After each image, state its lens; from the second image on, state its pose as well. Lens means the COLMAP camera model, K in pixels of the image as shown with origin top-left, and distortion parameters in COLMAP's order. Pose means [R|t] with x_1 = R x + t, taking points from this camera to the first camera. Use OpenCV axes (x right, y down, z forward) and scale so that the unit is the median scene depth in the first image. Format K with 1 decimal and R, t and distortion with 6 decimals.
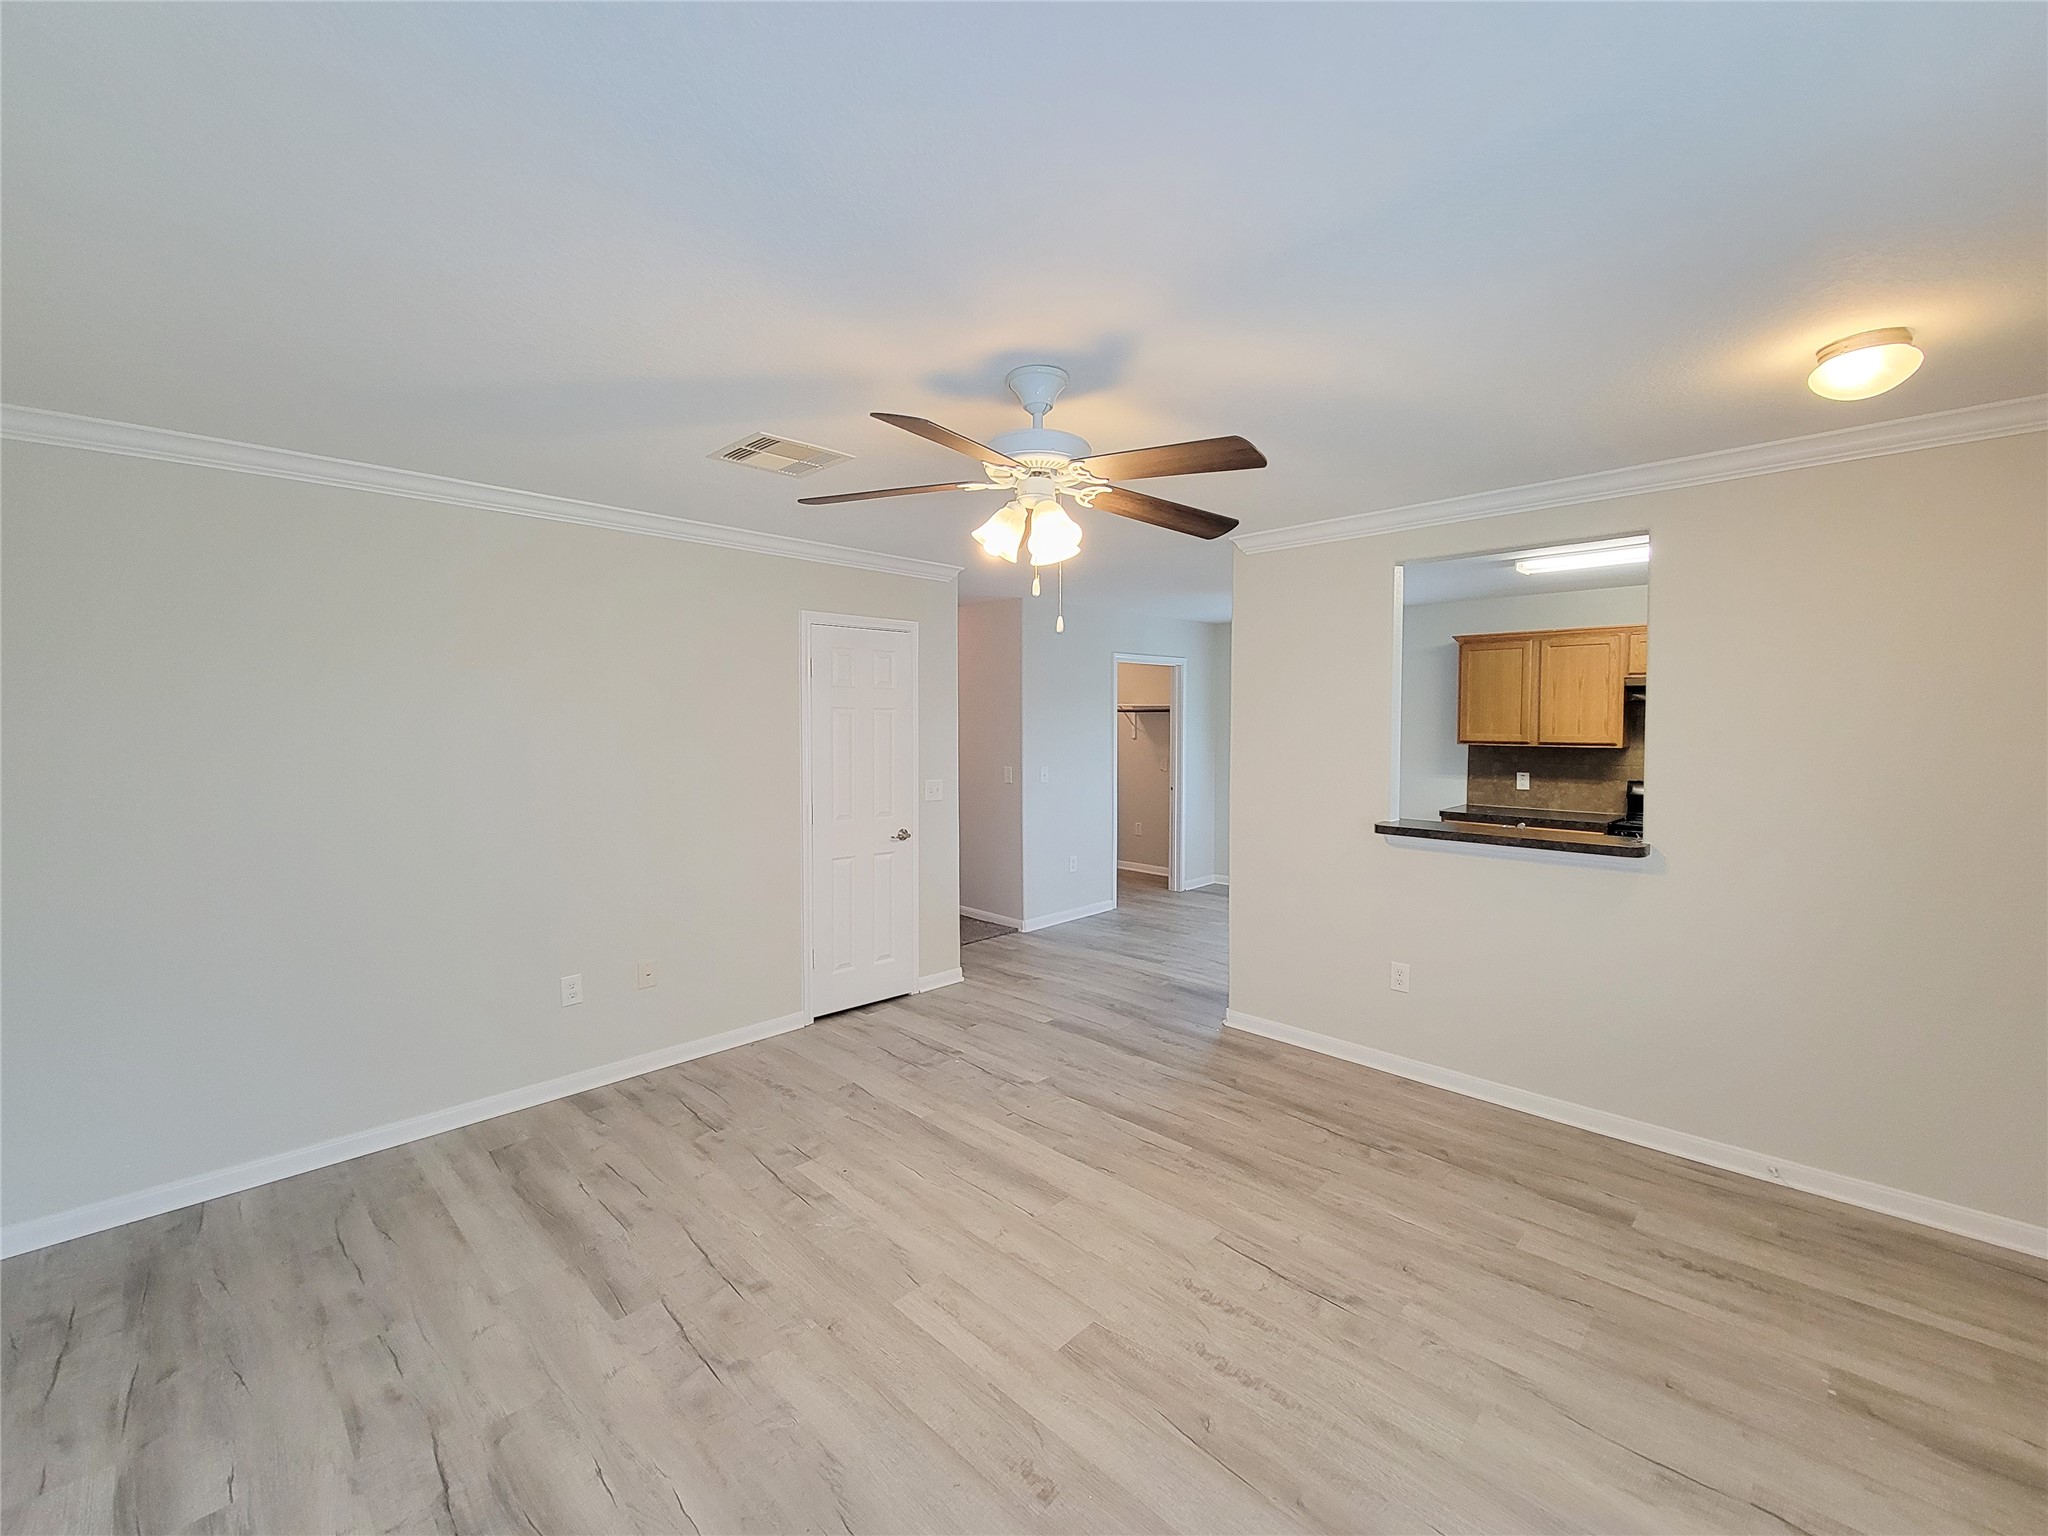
lens RADIAL K [[849.2, 0, 1029.8], [0, 849.2, 765.7], [0, 0, 1]] dist [0.000381, -0.002419]
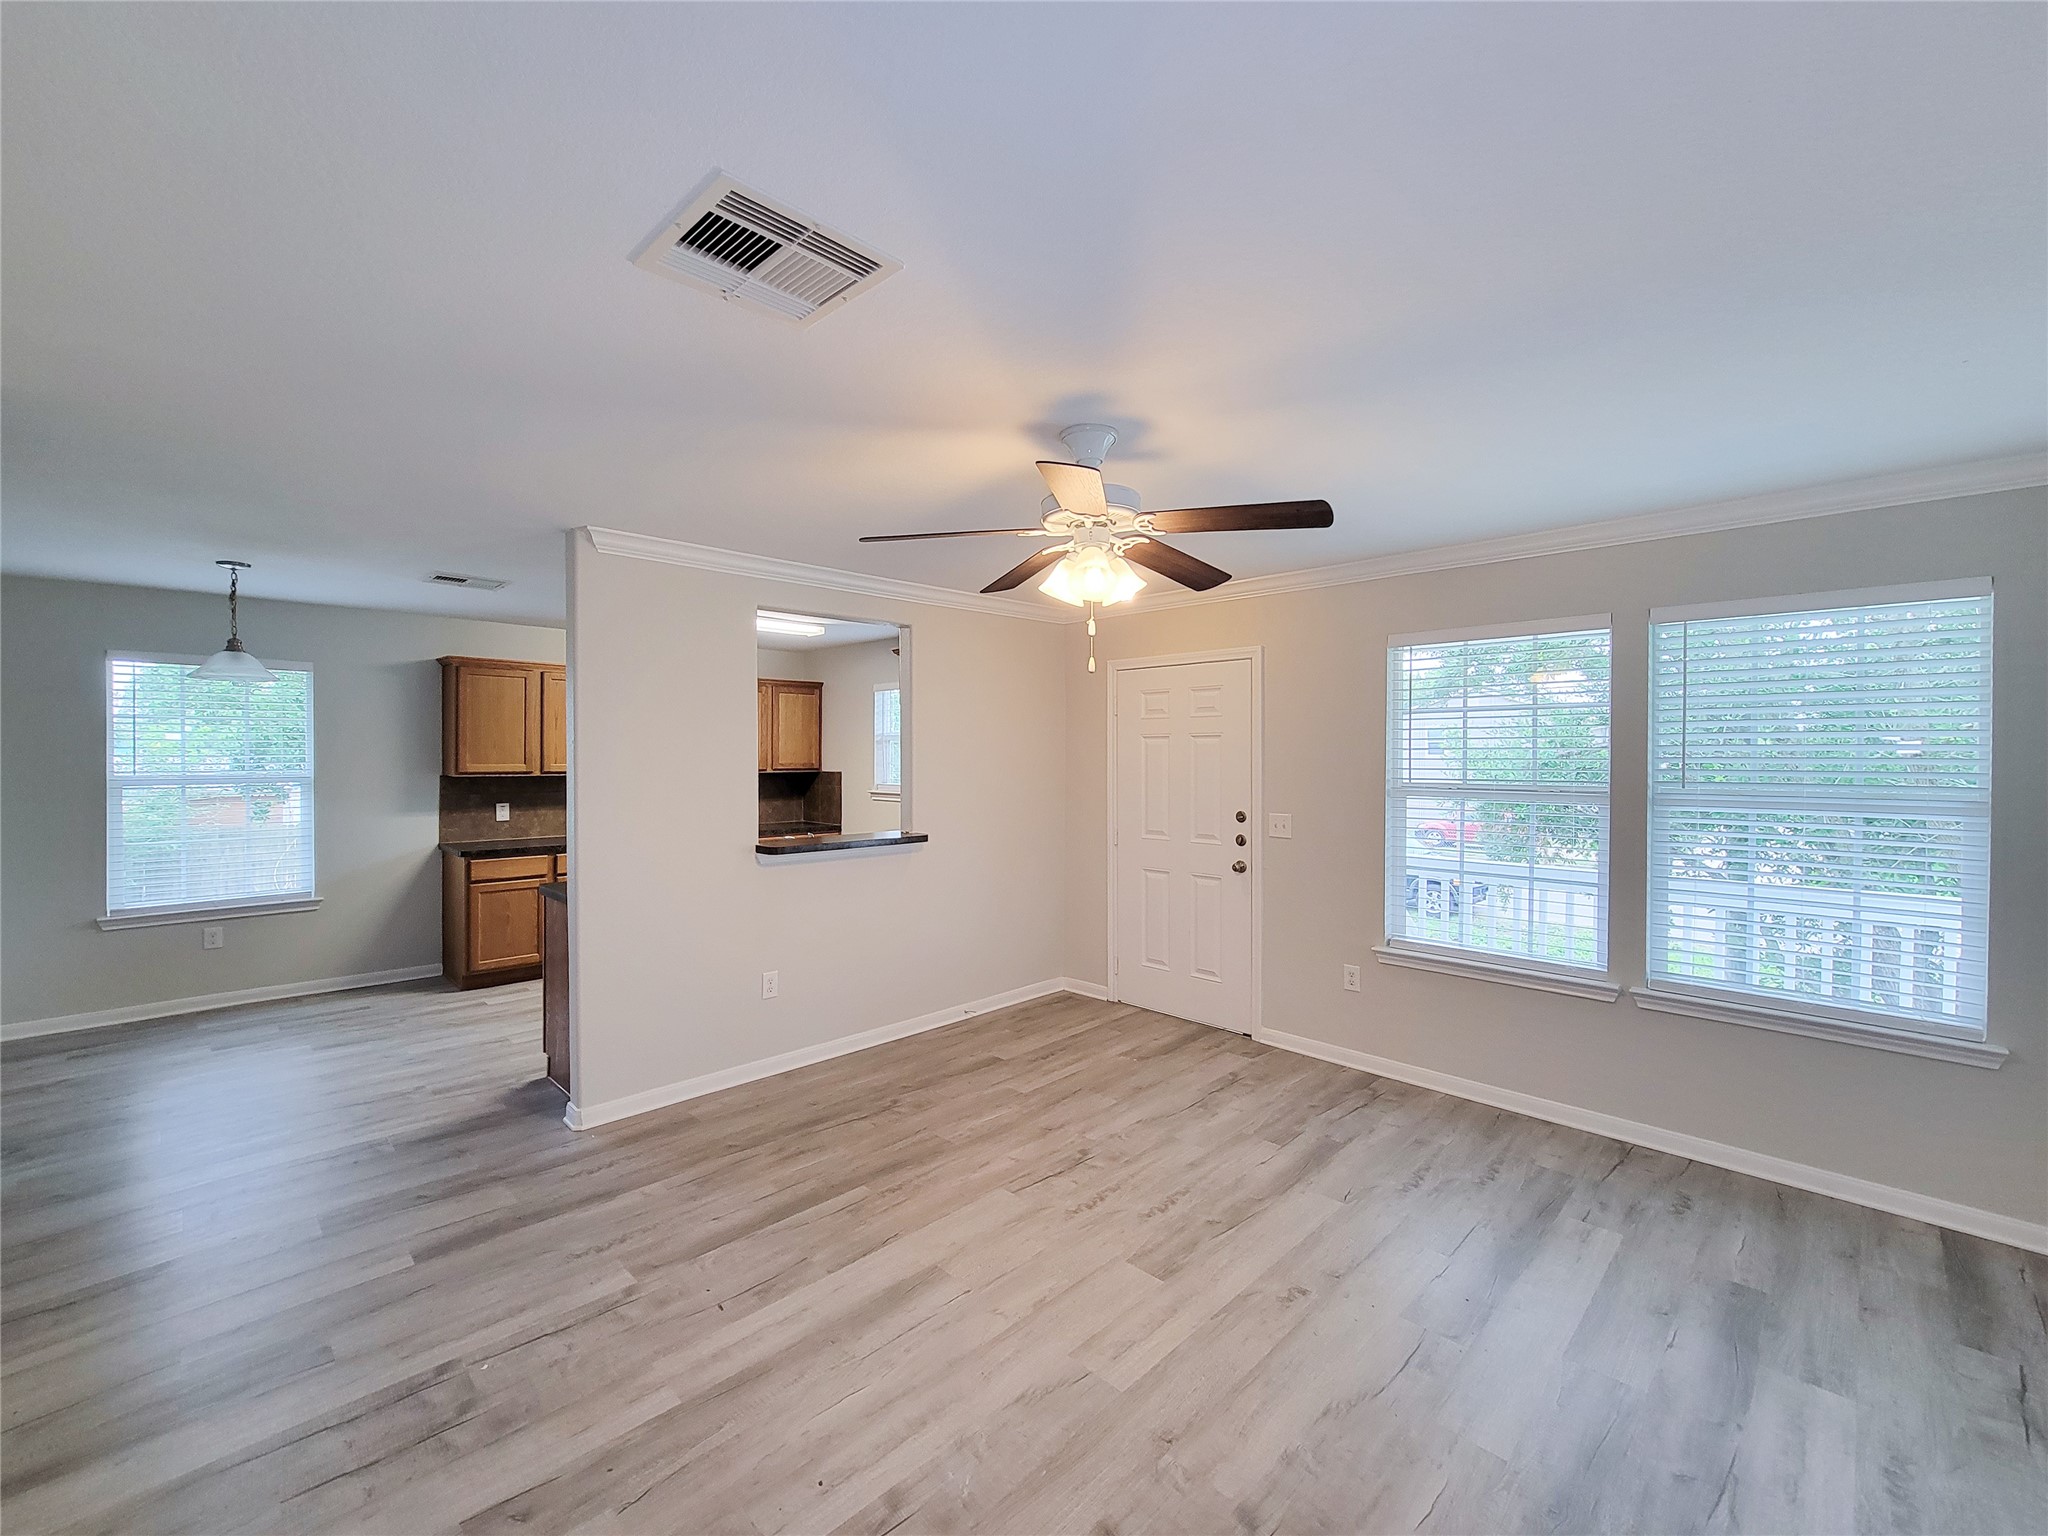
lens RADIAL K [[849.2, 0, 1016.2], [0, 849.2, 779.0], [0, 0, 1]] dist [0.000381, -0.002419]
pose [[0.017259, -0.033107, 0.999303, -0.914327], [0.051307, 0.998164, 0.032183, -0.049897], [-0.998534, 0.050715, 0.018926, 0.924393]]
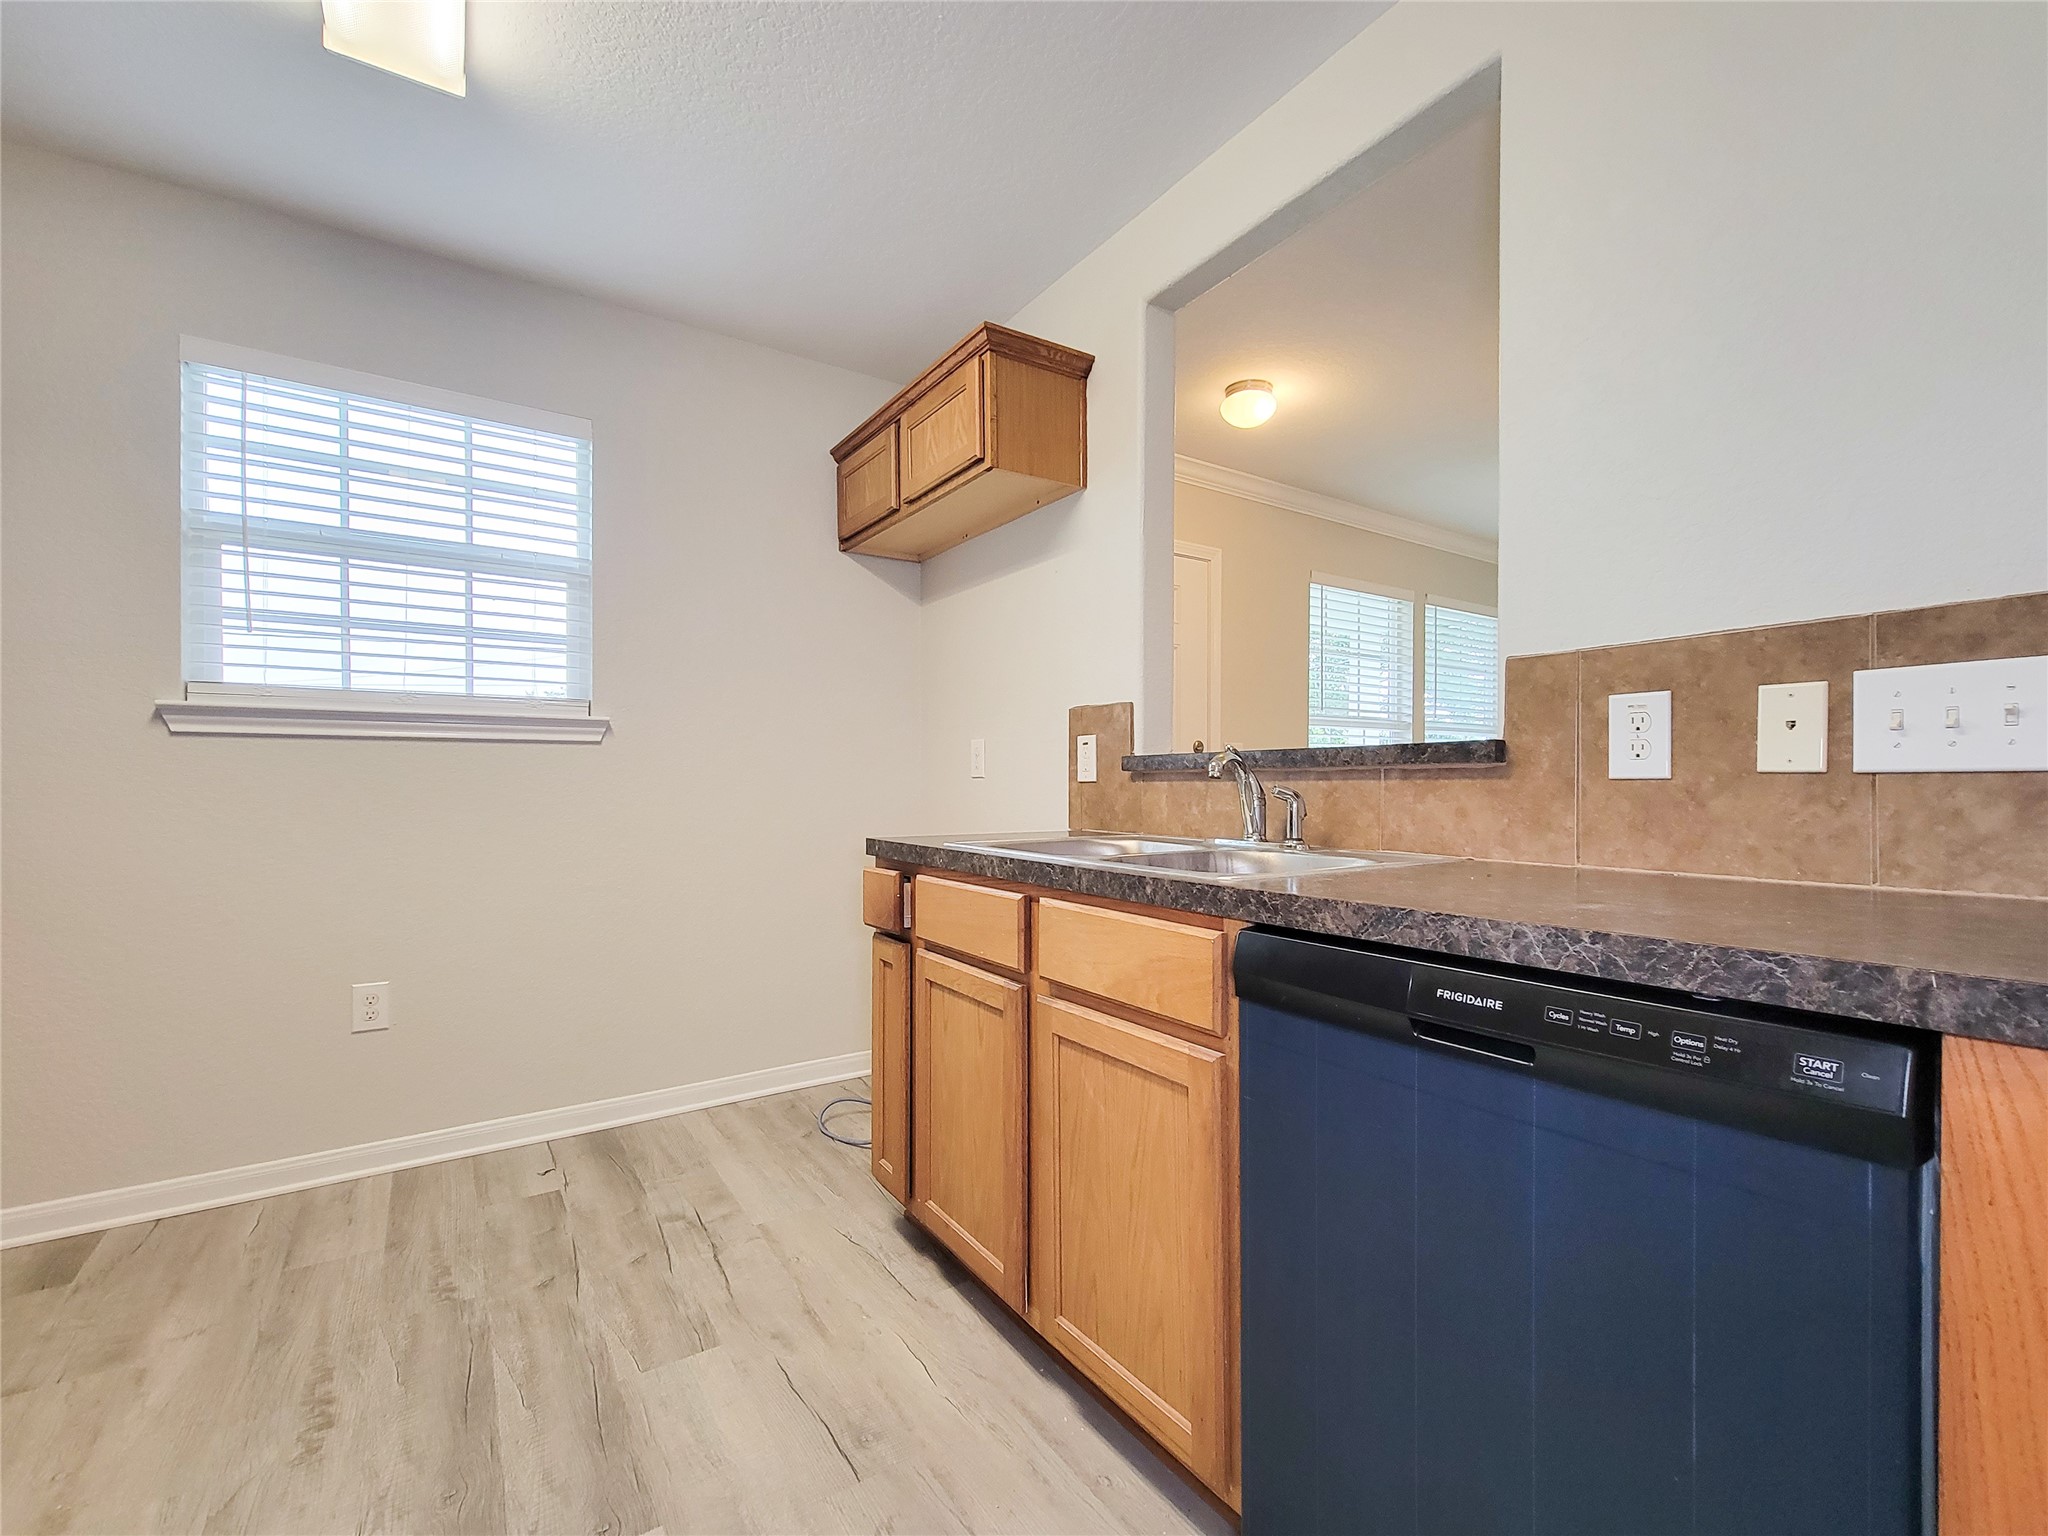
lens RADIAL K [[895.8, 0, 1030.8], [0, 895.8, 783.3], [0, 0, 1]] dist [0.000827, -0.001095]
pose [[-0.978006, 0.001025, 0.208576, 0.804054], [0.012435, 0.998496, 0.053398, 0.083883], [-0.208208, 0.054817, -0.976547, 2.073301]]
